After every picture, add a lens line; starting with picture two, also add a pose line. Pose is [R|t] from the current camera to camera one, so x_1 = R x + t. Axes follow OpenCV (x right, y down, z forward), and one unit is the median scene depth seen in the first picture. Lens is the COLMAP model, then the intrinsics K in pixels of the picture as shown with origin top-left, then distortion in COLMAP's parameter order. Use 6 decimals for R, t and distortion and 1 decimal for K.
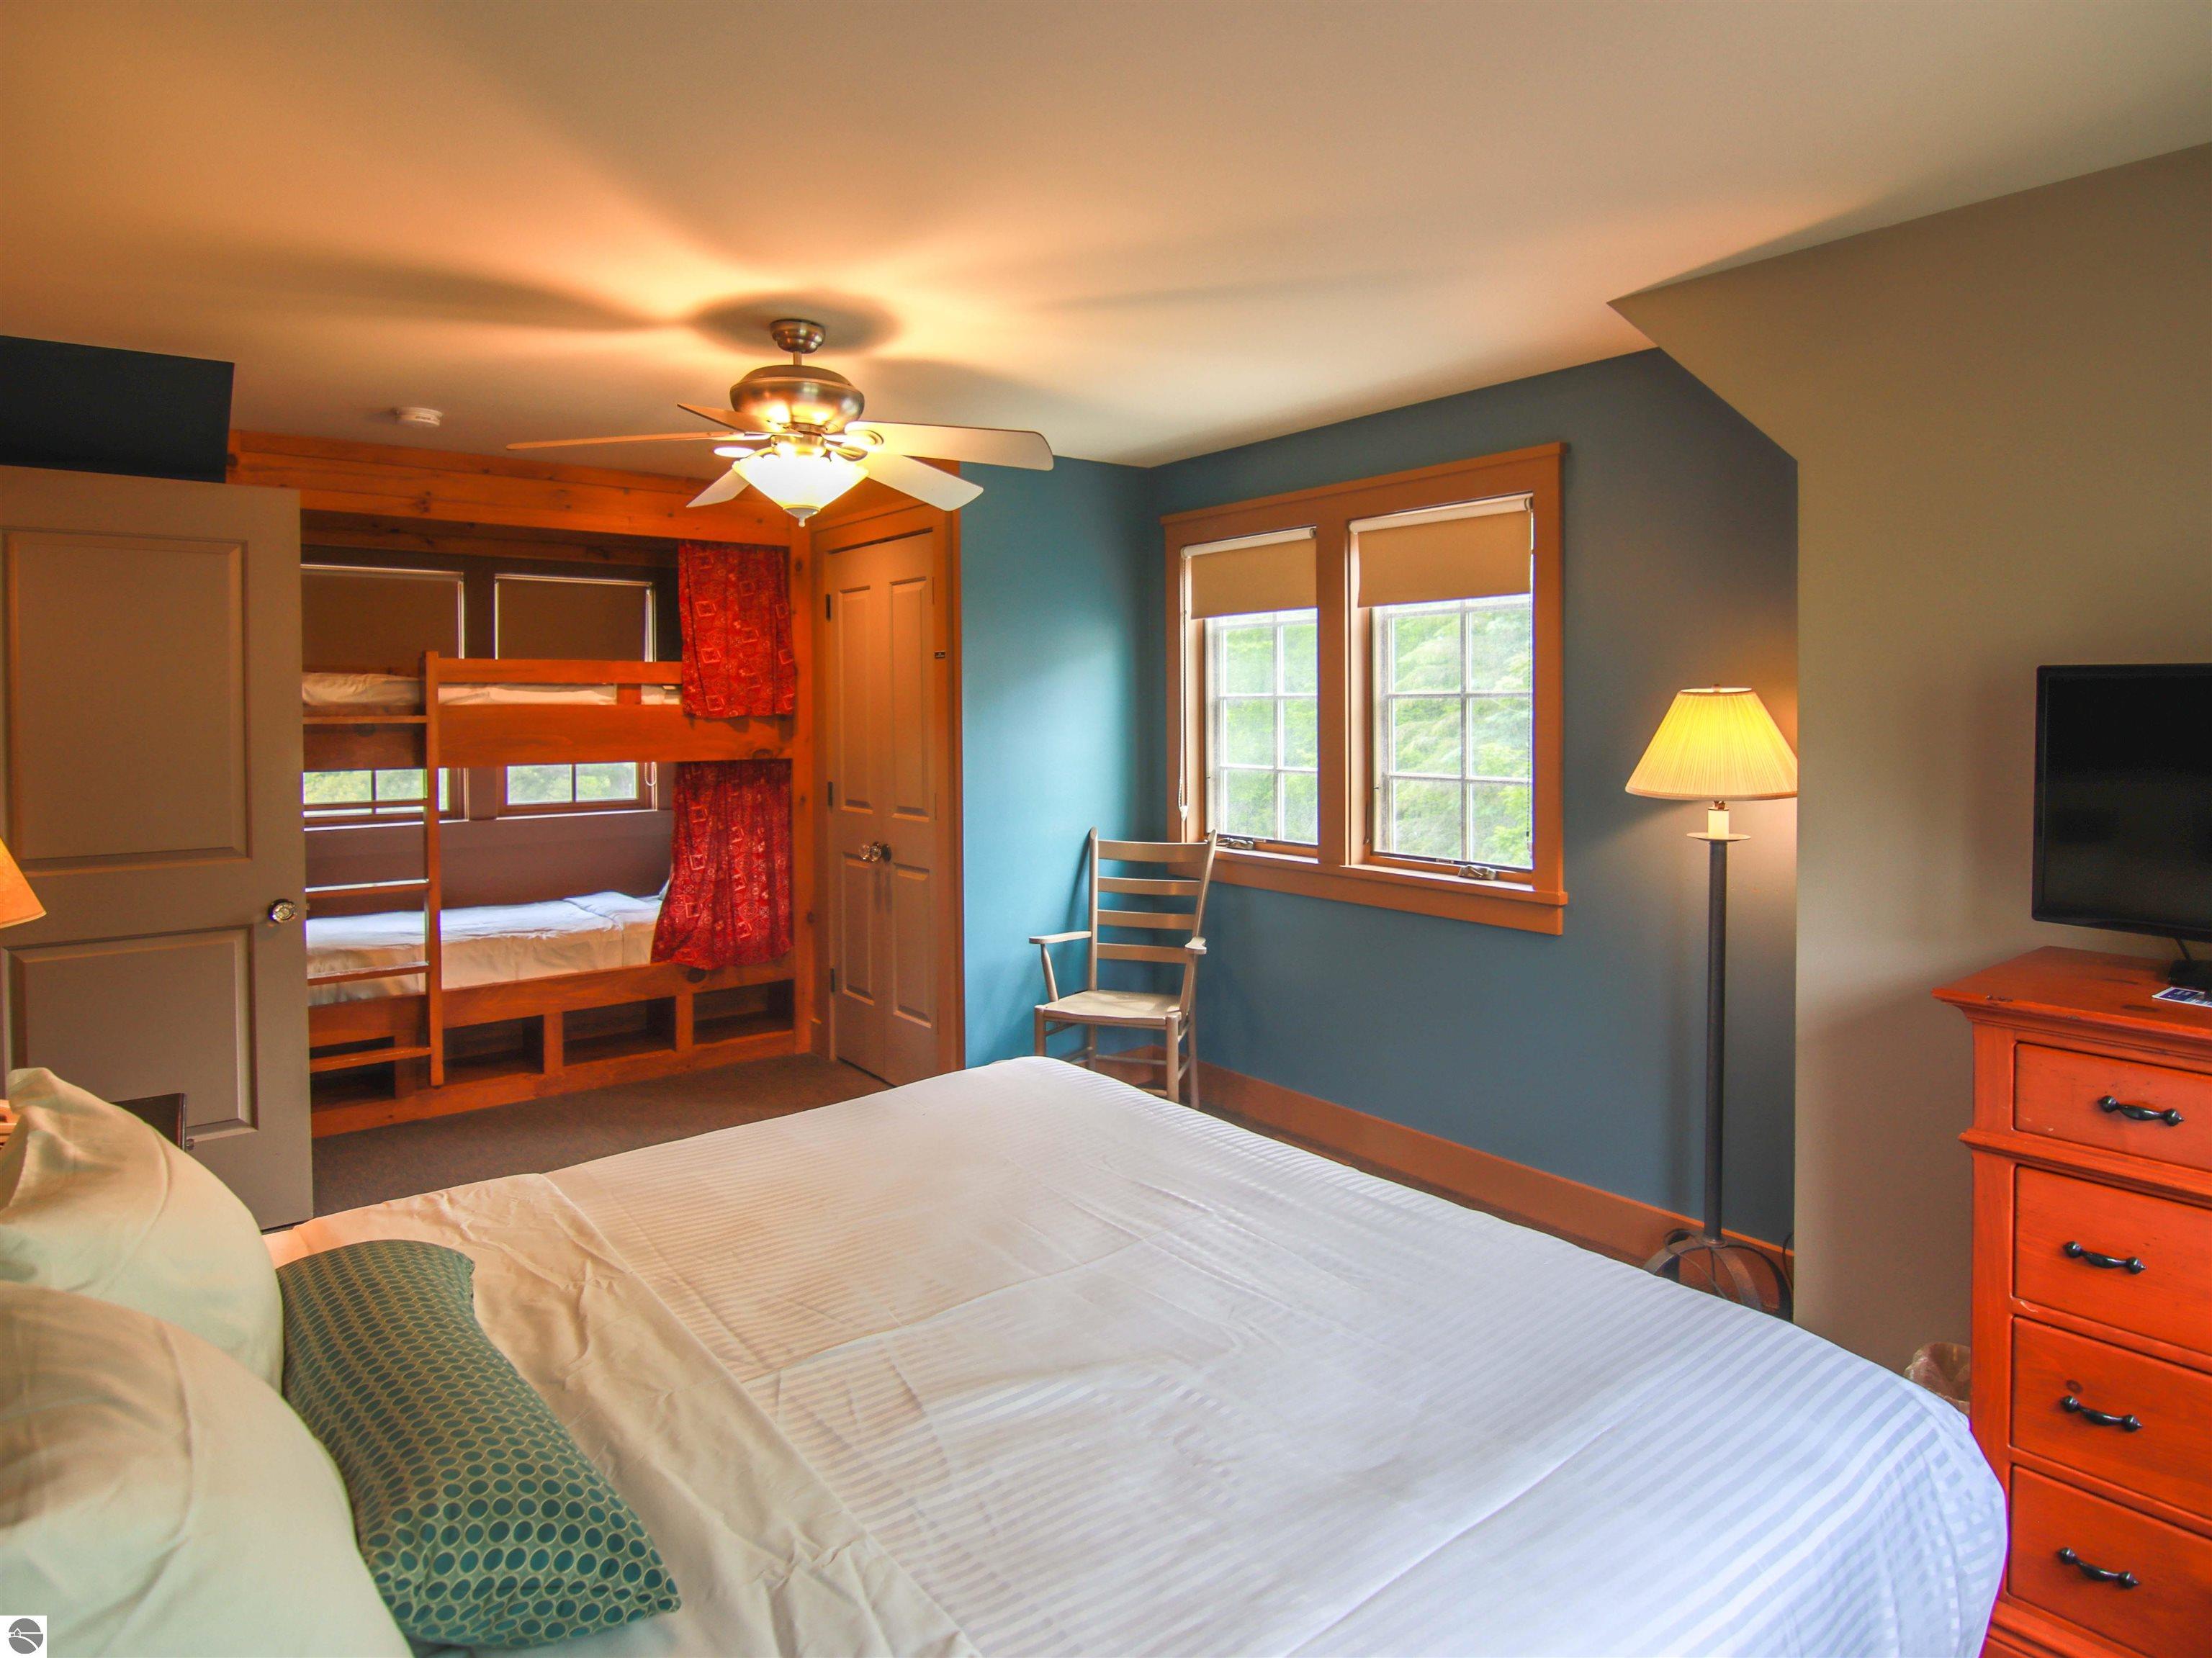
lens RADIAL K [[1321.0, 0, 1102.0], [0, 1321.0, 790.5], [0, 0, 1]] dist [-0.000761, -0.000911]
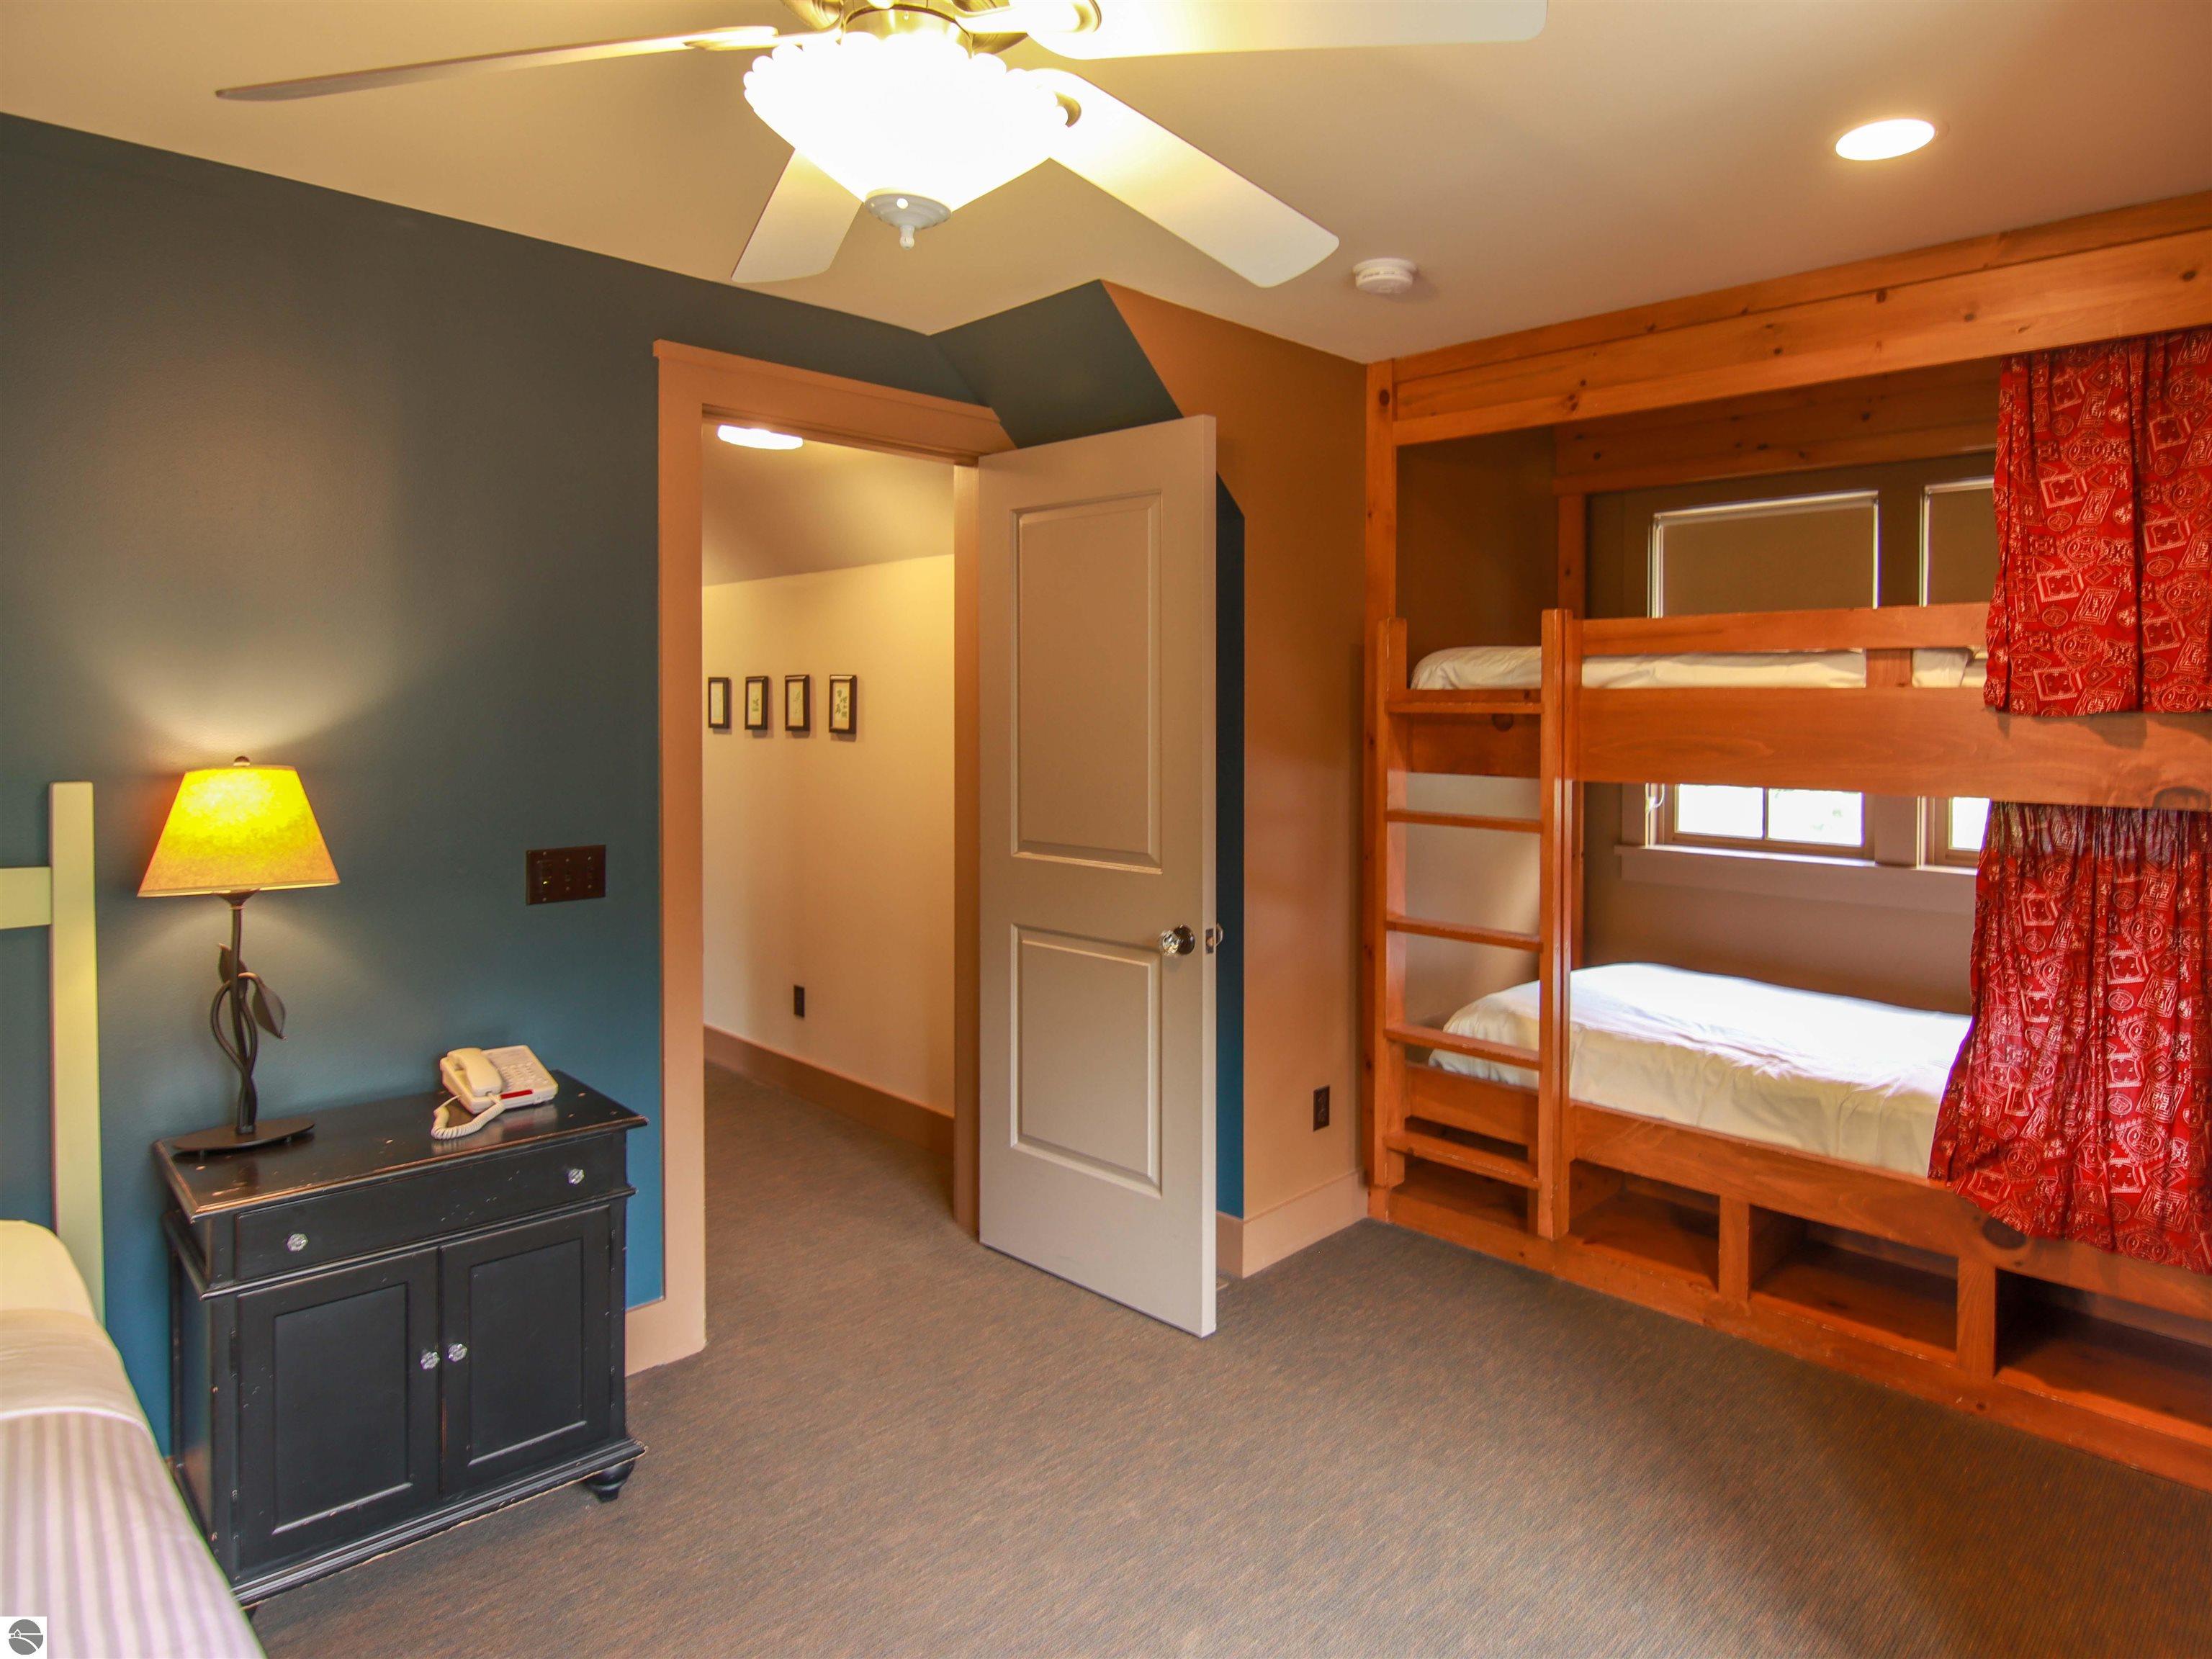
lens RADIAL K [[1312.1, 0, 1016.1], [0, 1312.1, 719.0], [0, 0, 1]] dist [-0.005634, -0.002925]
pose [[0.162164, 0.020108, -0.986559, 0.113767], [-0.066903, 0.997716, 0.009339, -0.032816], [0.984493, 0.064489, 0.163138, 0.556011]]
